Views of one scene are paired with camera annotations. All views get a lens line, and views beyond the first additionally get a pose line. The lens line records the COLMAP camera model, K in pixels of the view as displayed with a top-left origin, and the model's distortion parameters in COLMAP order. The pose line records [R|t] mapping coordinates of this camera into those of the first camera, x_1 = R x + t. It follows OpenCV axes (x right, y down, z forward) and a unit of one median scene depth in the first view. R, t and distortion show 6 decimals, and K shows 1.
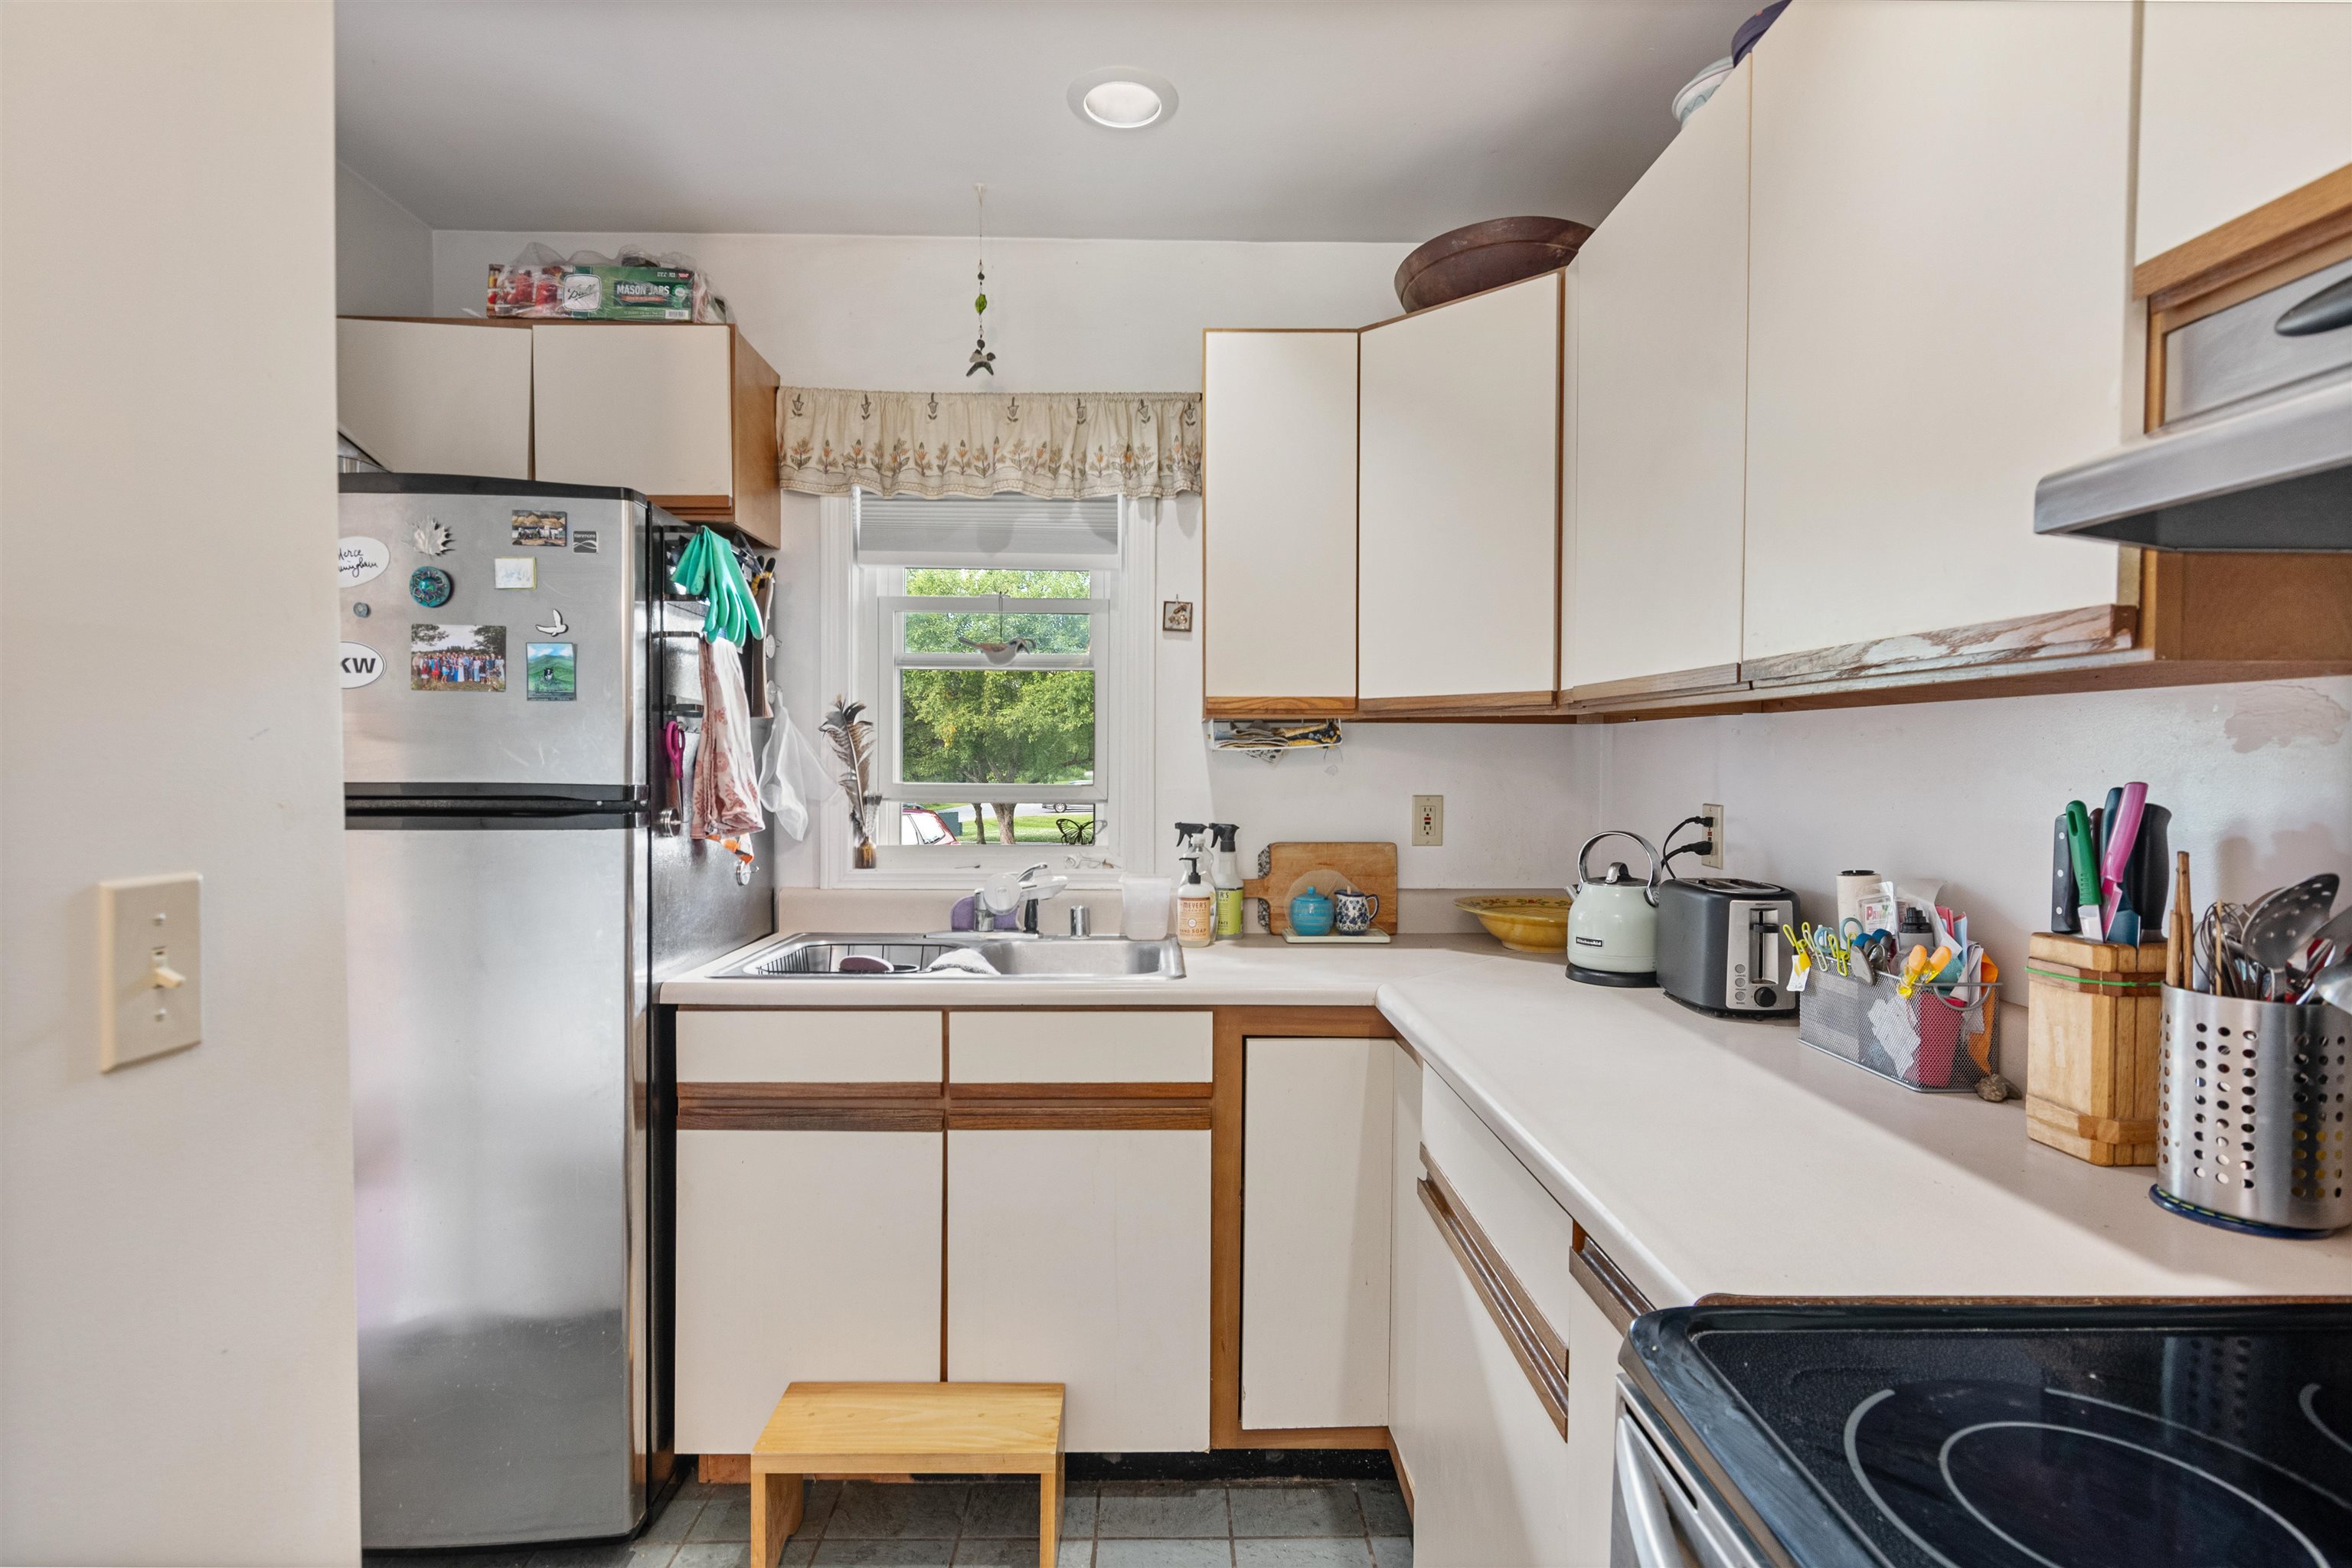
lens RADIAL K [[1138.6, 0, 1173.1], [0, 1138.6, 789.9], [0, 0, 1]] dist [0.000675, 0.000219]
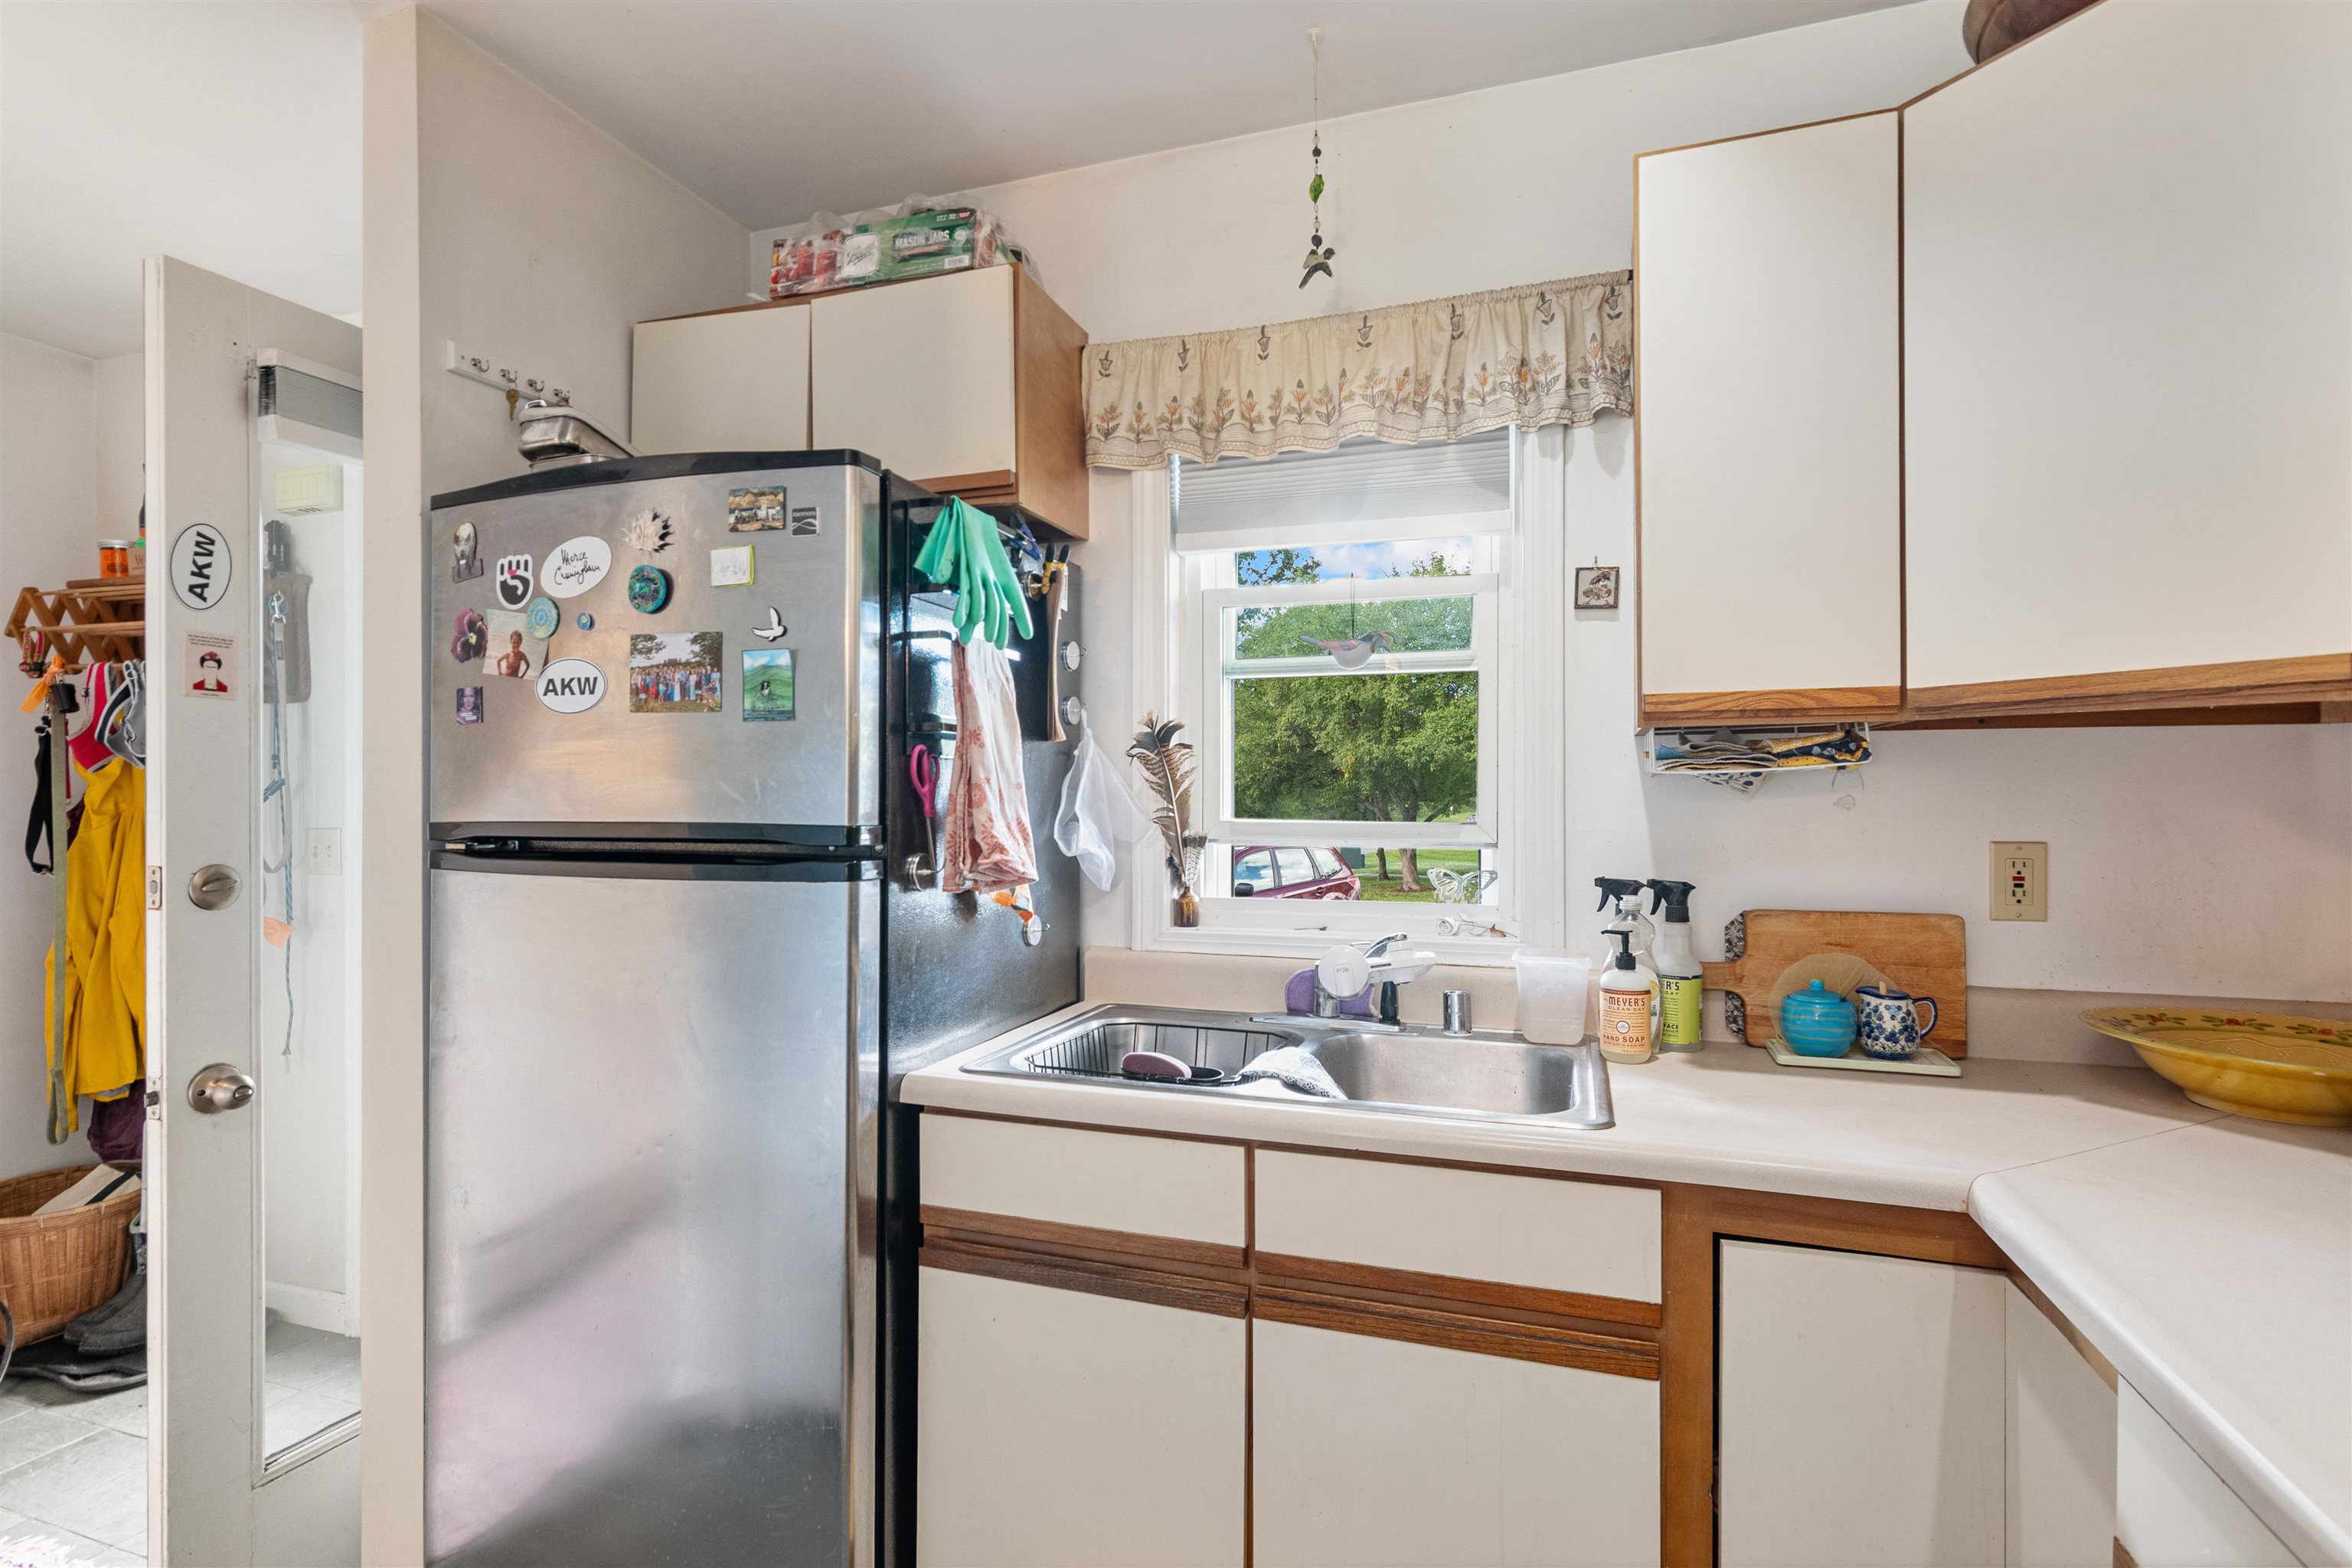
lens RADIAL K [[1138.6, 0, 1173.1], [0, 1138.6, 789.9], [0, 0, 1]] dist [0.000675, 0.000219]
pose [[0.938134, -0.006841, -0.346206, 0.001281], [-0.002474, 0.999647, -0.026457, -0.007712], [0.346264, 0.025677, 0.937786, 0.294971]]
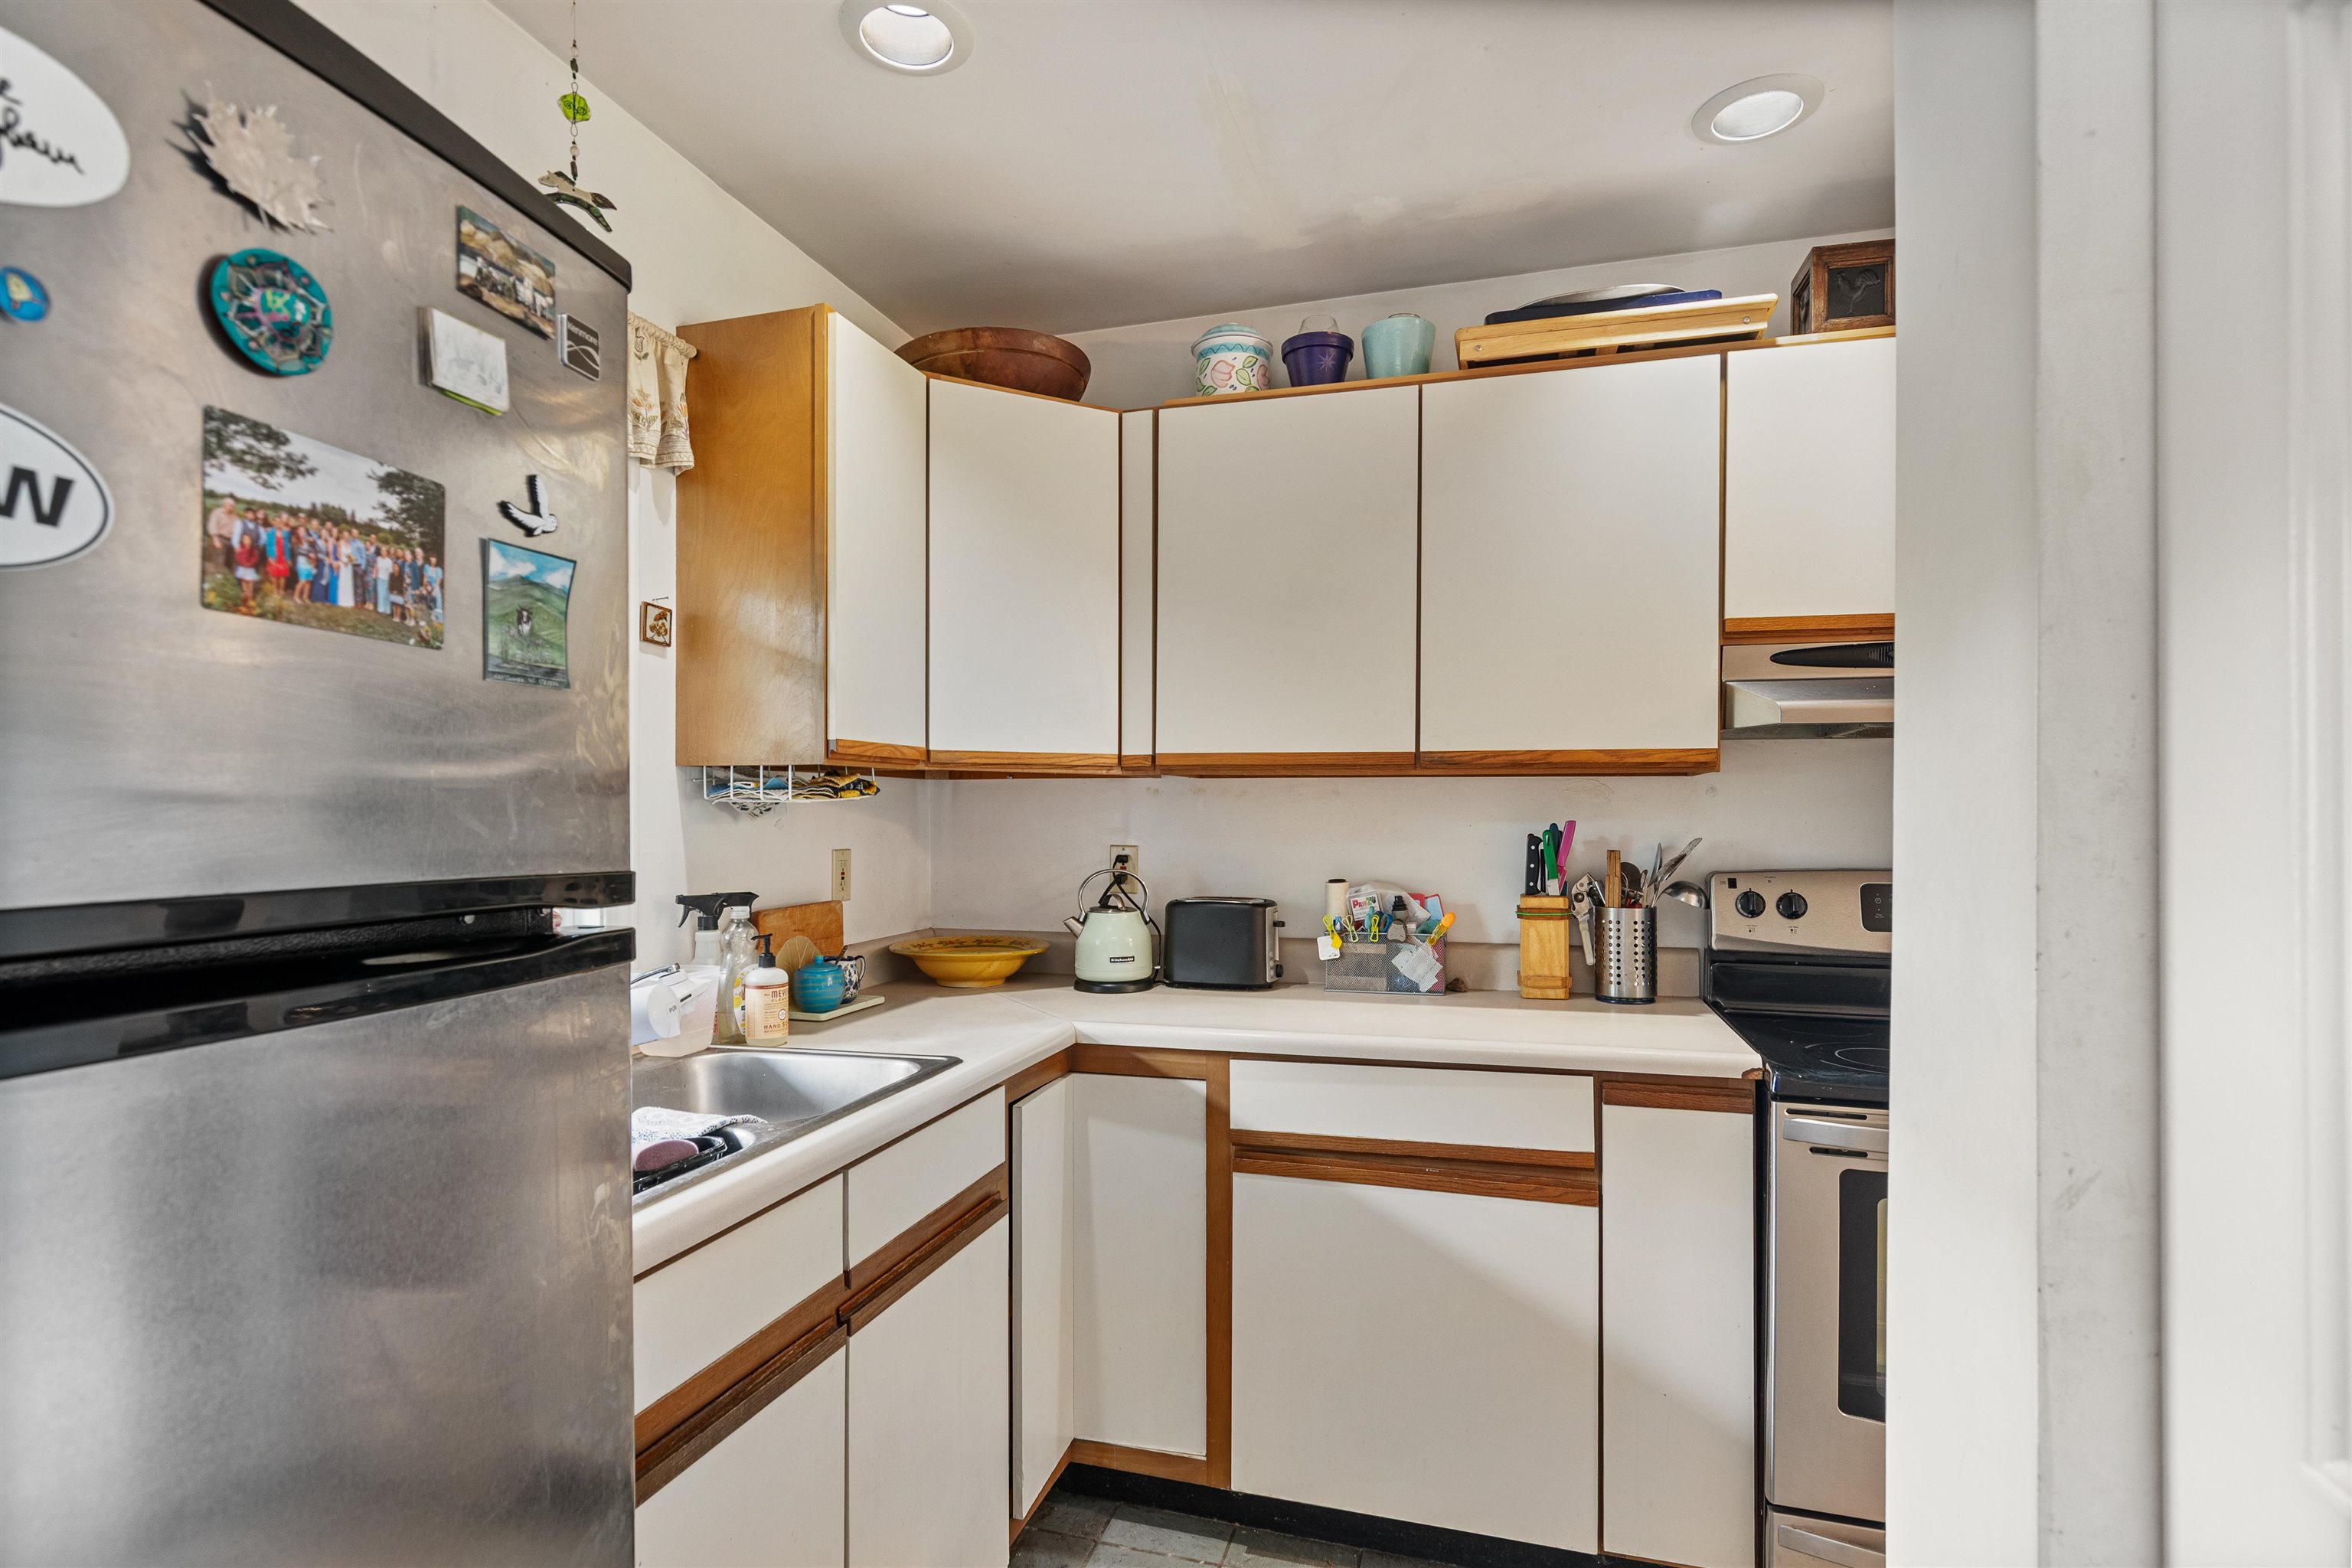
lens RADIAL K [[1141.2, 0, 1177.5], [0, 1141.2, 811.8], [0, 0, 1]] dist [0.000547, 0.000323]
pose [[0.297428, -0.004061, 0.954736, -0.757163], [0.028498, 0.999583, -0.004626, -0.017838], [-0.954319, 0.028584, 0.297420, 0.545196]]
